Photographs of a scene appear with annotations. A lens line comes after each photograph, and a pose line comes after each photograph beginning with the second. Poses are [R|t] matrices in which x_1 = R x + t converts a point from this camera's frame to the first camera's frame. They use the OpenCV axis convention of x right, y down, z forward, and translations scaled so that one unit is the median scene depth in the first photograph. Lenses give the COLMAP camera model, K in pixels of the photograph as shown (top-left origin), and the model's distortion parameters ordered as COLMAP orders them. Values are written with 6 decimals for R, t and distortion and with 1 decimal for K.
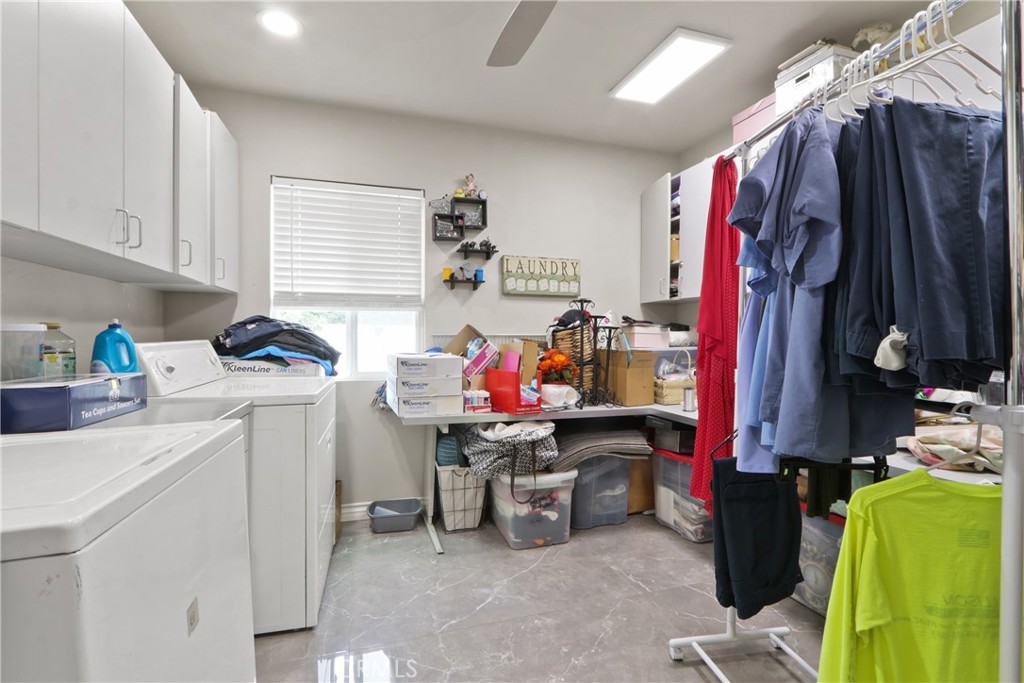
lens RADIAL K [[472.4, 0, 513.6], [0, 472.4, 343.8], [0, 0, 1]] dist [-0.014616, 0.002493]
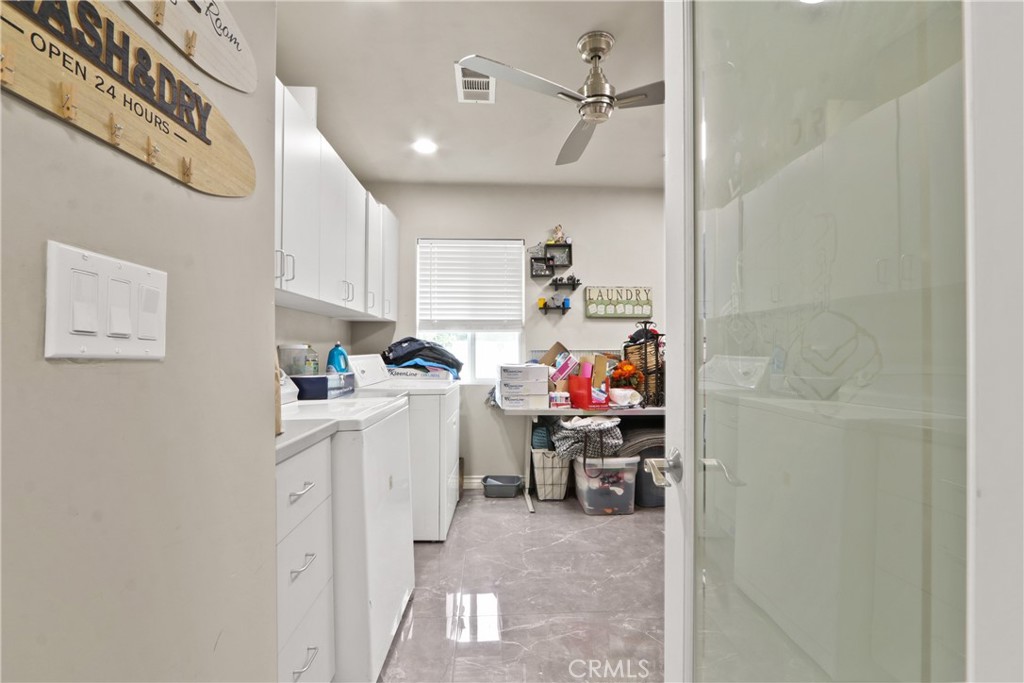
lens RADIAL K [[472.4, 0, 513.8], [0, 472.4, 343.9], [0, 0, 1]] dist [-0.014616, 0.002493]
pose [[0.967200, -0.008720, -0.253866, 0.135280], [0.000449, 0.999468, -0.032621, 0.007727], [0.254016, 0.031437, 0.966689, -0.319053]]
